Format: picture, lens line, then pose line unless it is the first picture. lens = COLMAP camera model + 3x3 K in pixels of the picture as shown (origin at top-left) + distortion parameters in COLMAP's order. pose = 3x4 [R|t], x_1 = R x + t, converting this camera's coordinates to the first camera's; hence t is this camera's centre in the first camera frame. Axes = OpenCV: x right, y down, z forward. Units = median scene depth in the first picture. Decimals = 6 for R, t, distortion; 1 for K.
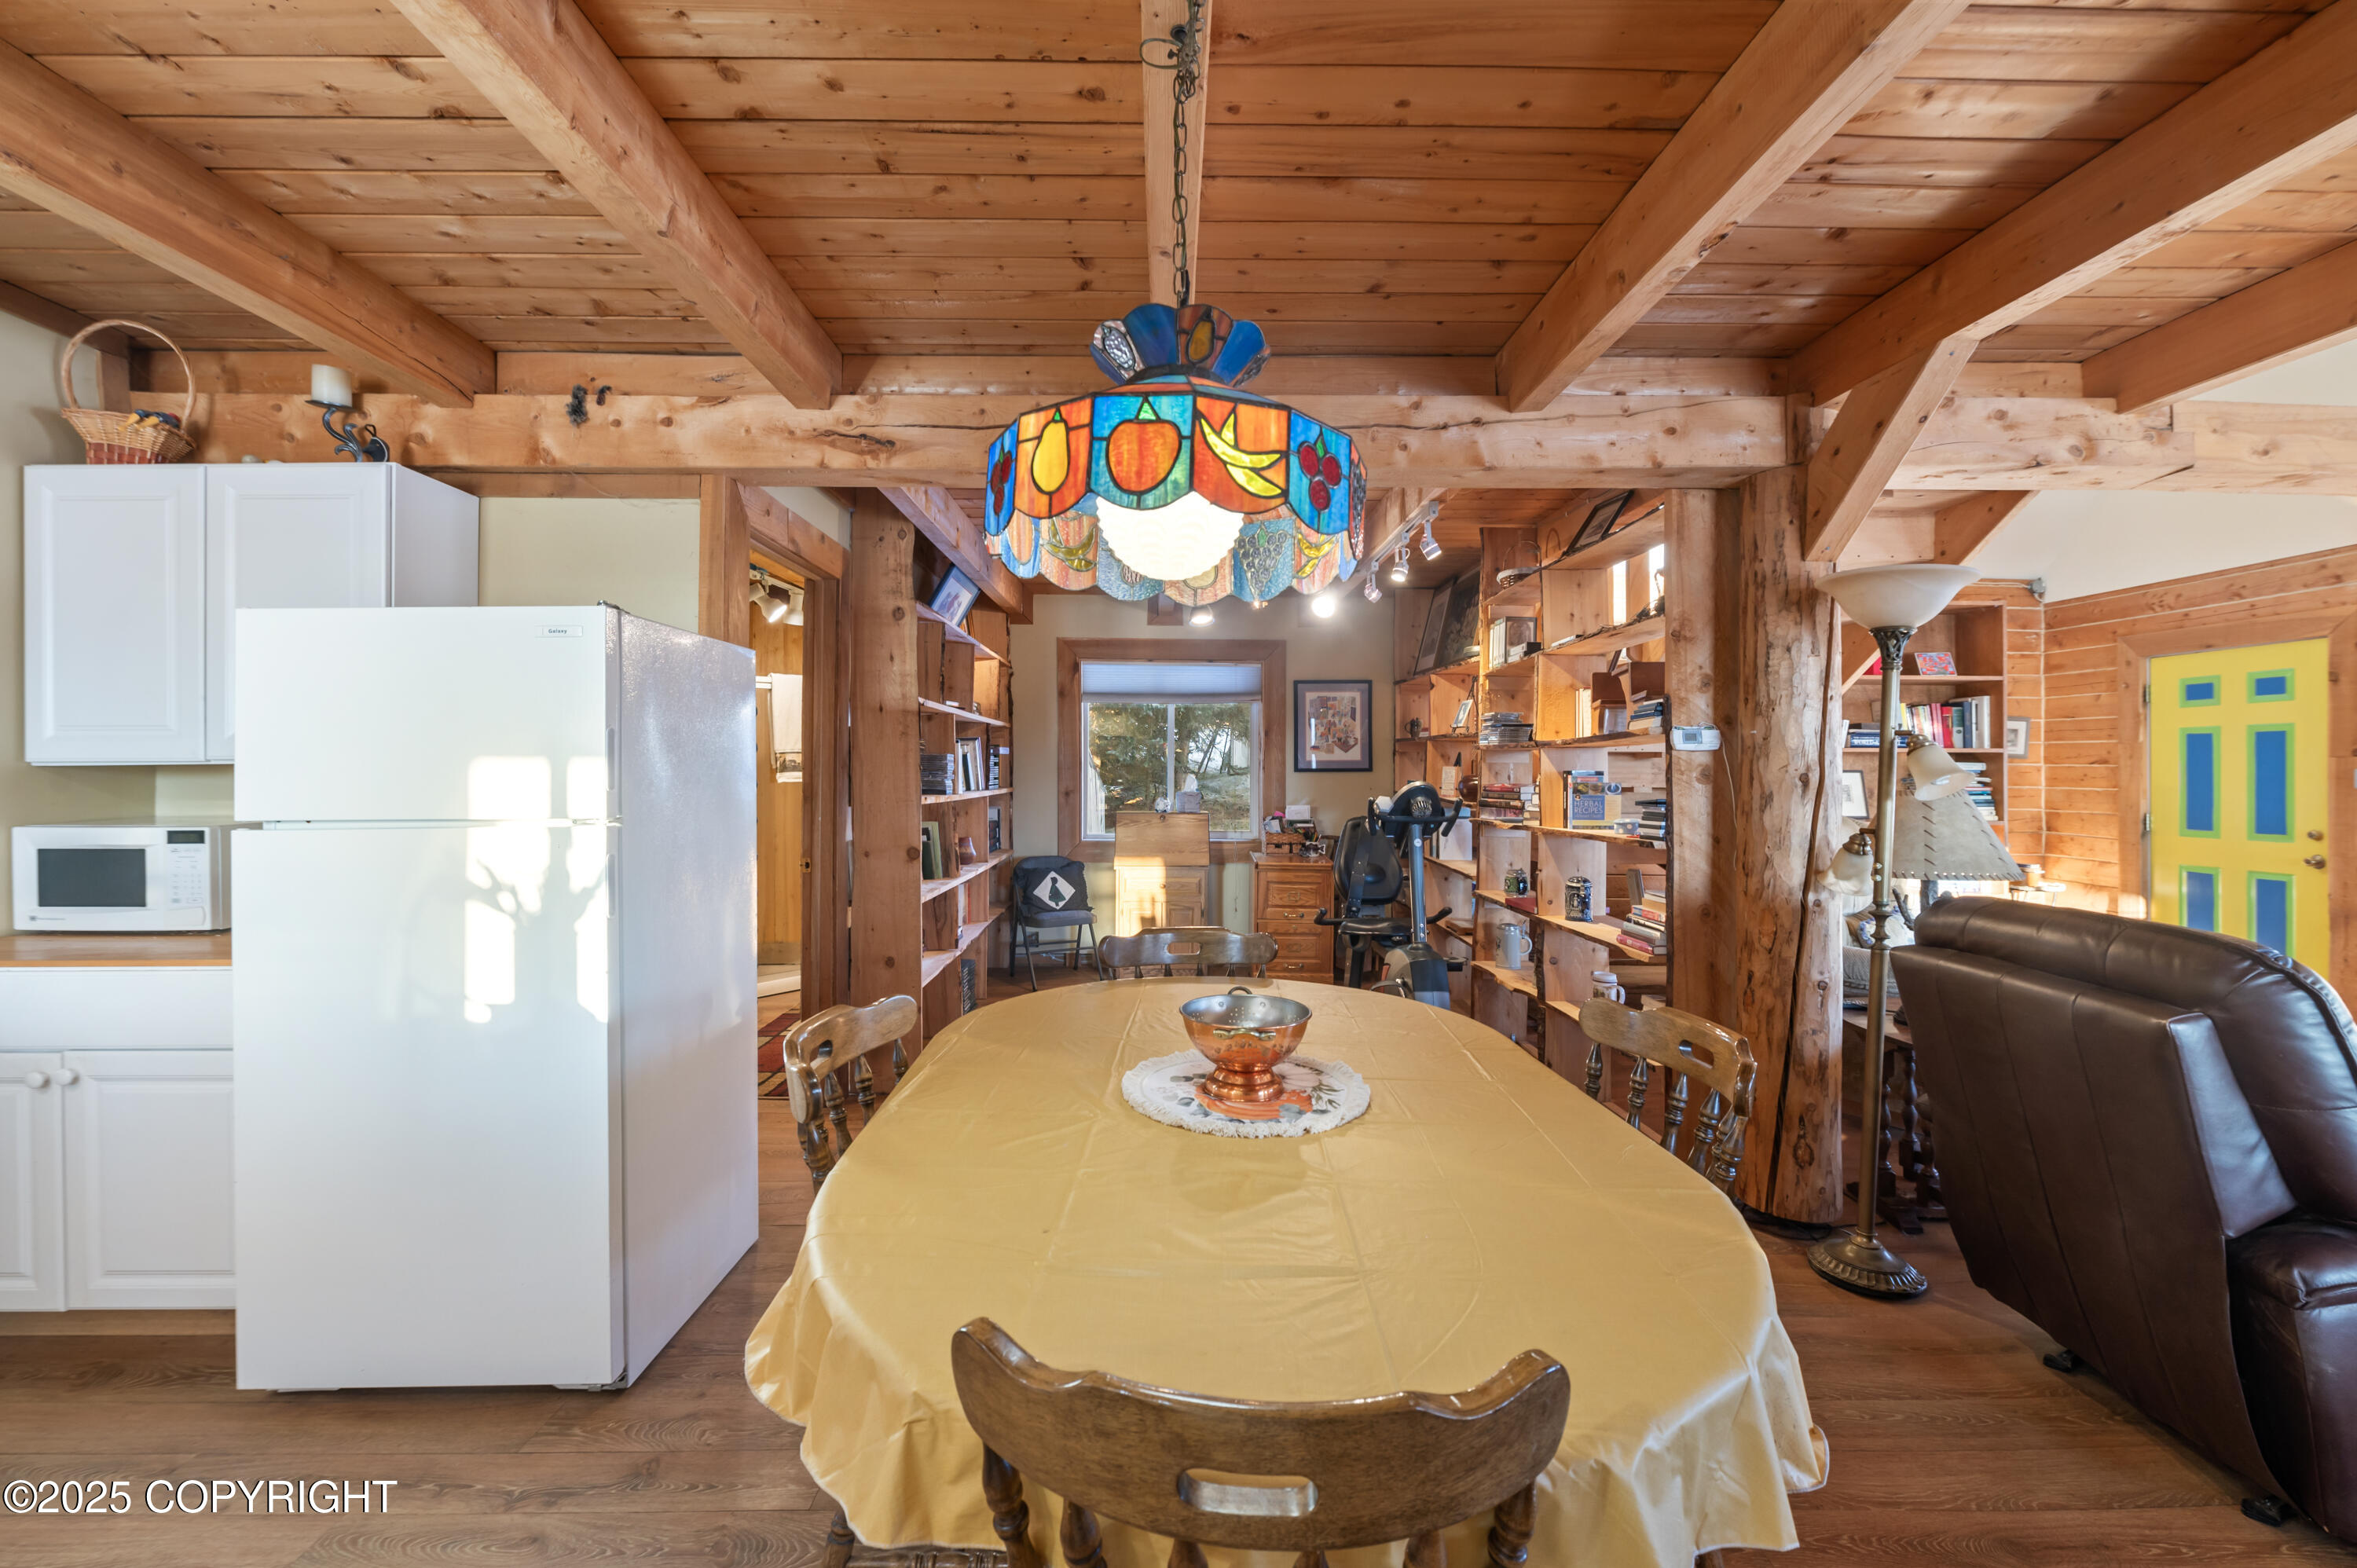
lens RADIAL K [[939.5, 0, 1181.3], [0, 939.5, 763.2], [0, 0, 1]] dist [-0.006002, -0.000992]
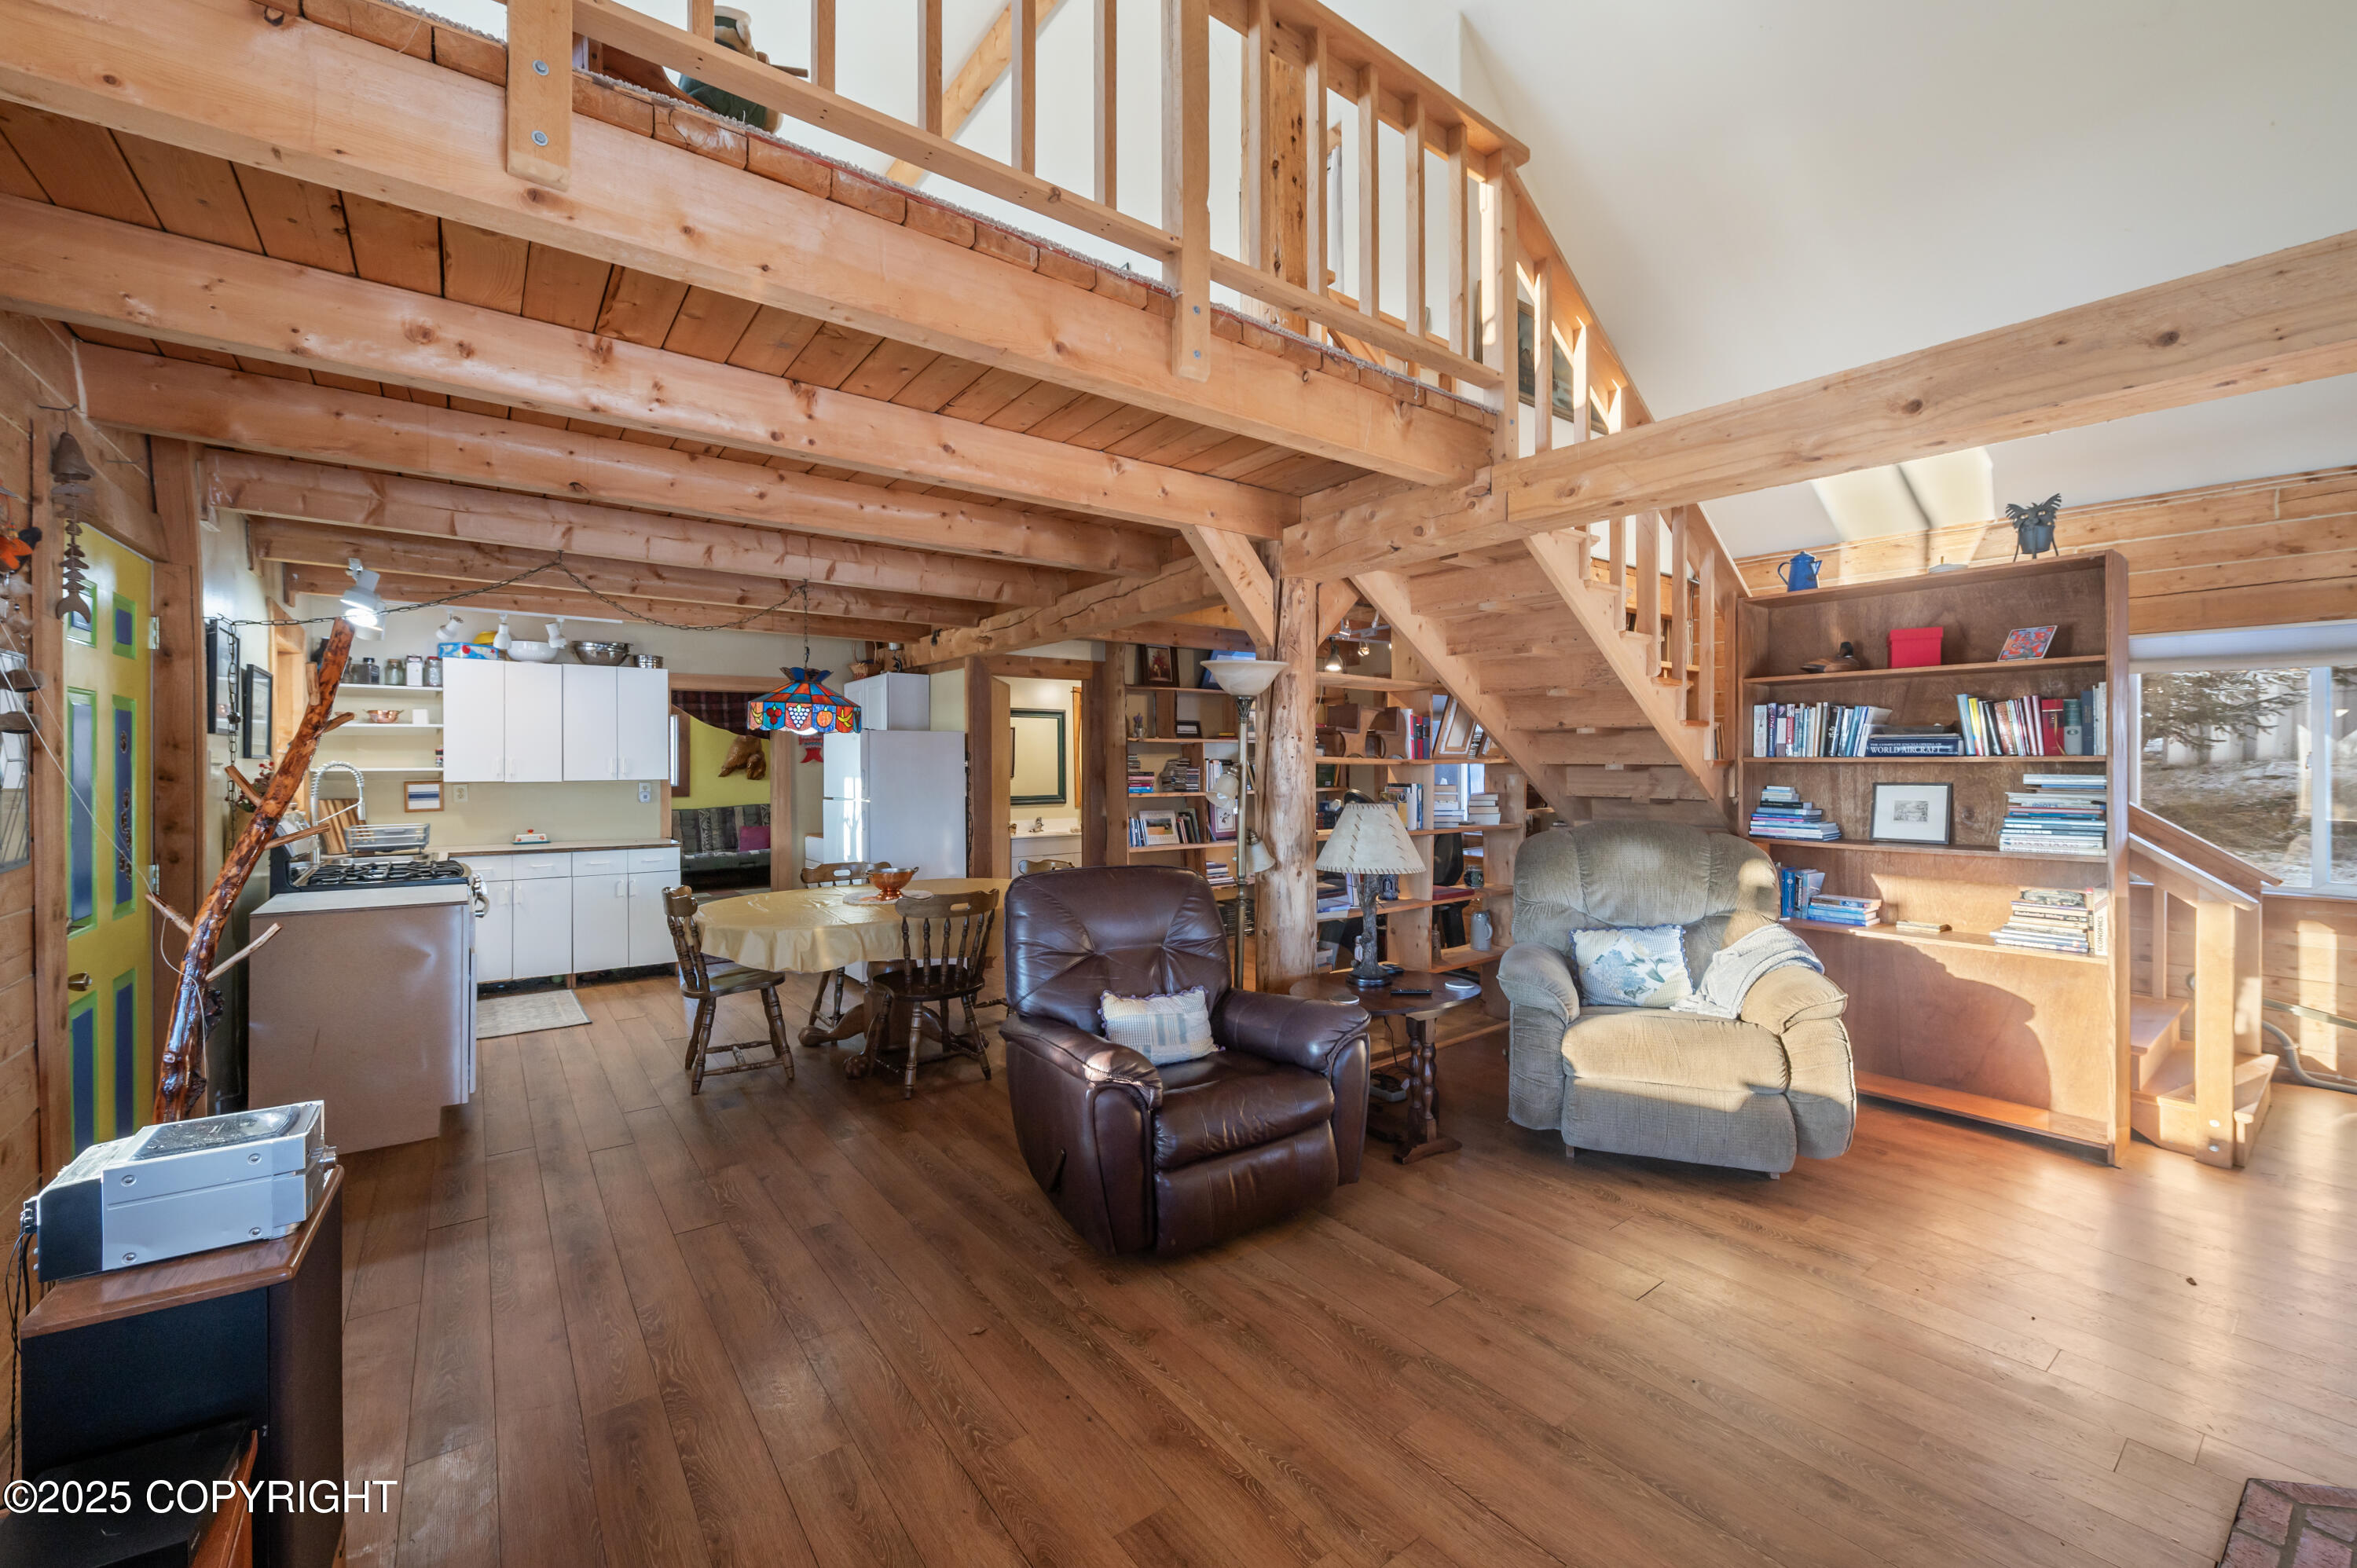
lens RADIAL K [[939.5, 0, 1181.8], [0, 939.5, 767.4], [0, 0, 1]] dist [-0.006002, -0.000992]
pose [[0.594430, -0.002013, -0.804145, 1.087608], [0.013617, 0.999879, 0.007564, -0.022808], [0.804032, -0.015446, 0.594385, 0.006250]]
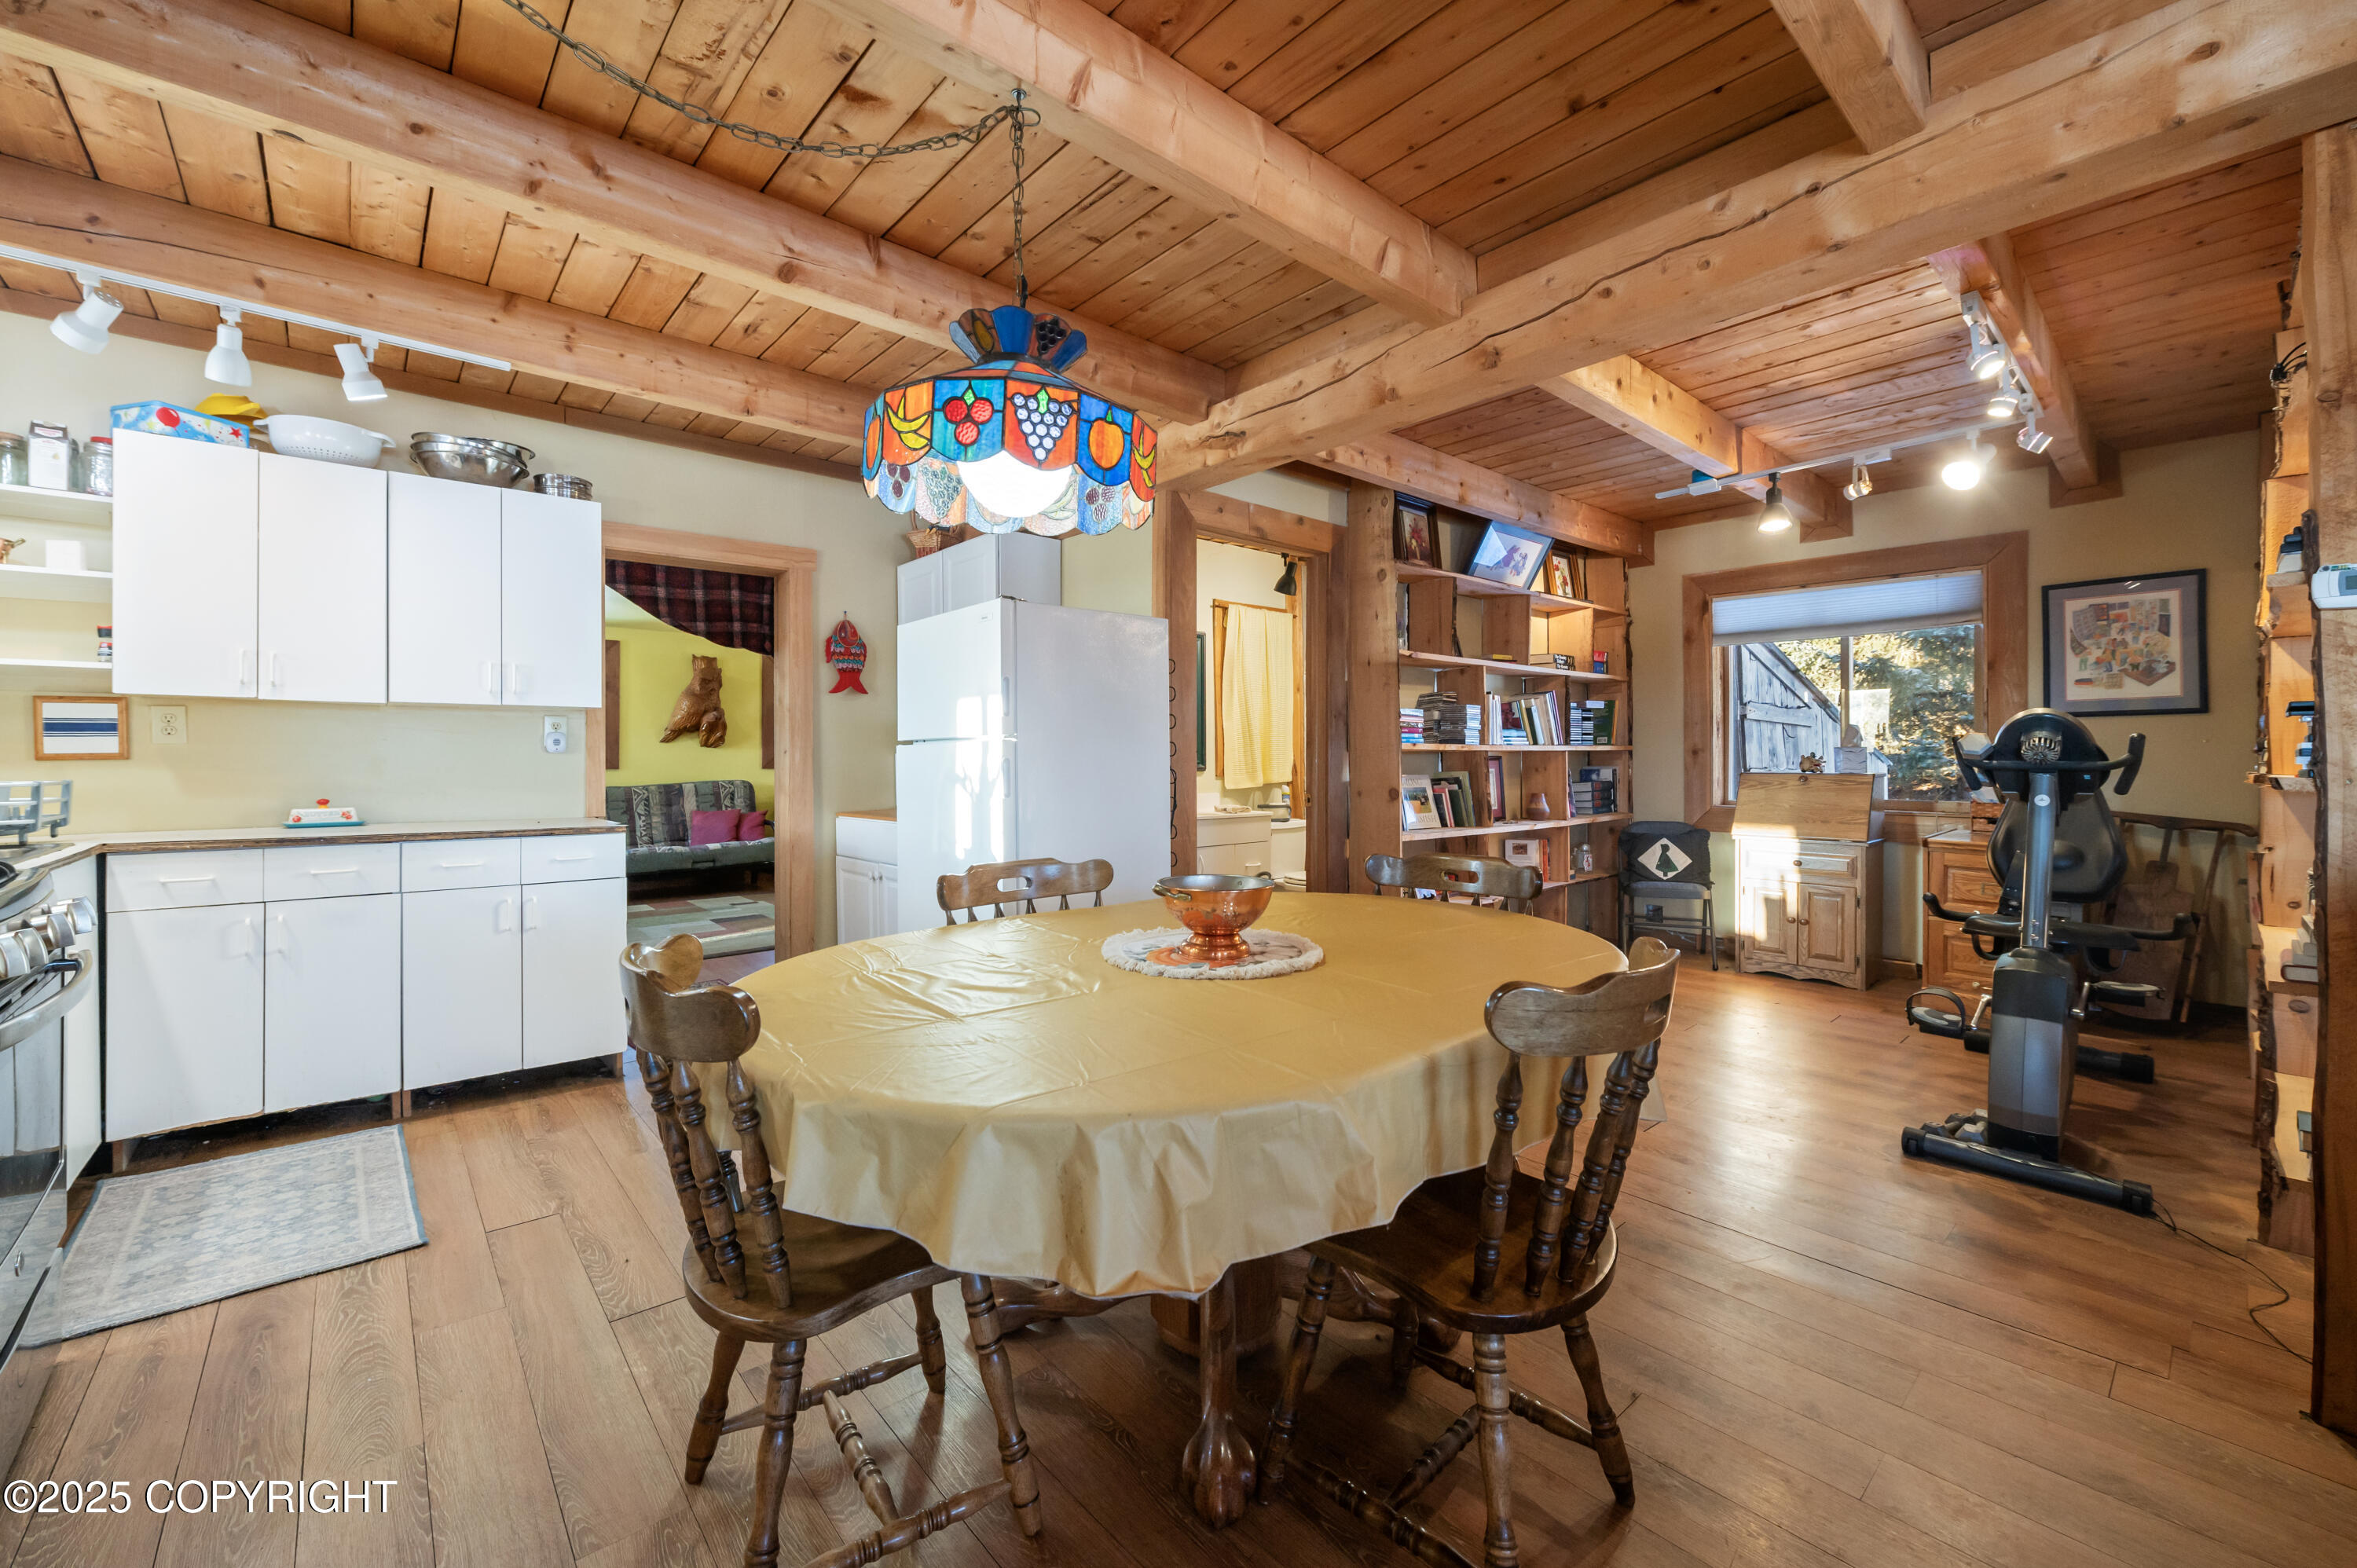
lens RADIAL K [[939.5, 0, 1178.3], [0, 939.5, 760.7], [0, 0, 1]] dist [-0.006002, -0.000992]
pose [[0.648545, -0.002042, -0.761174, 0.332355], [0.011262, 0.999913, 0.006913, 0.041513], [0.761093, -0.013055, 0.648511, 0.090745]]
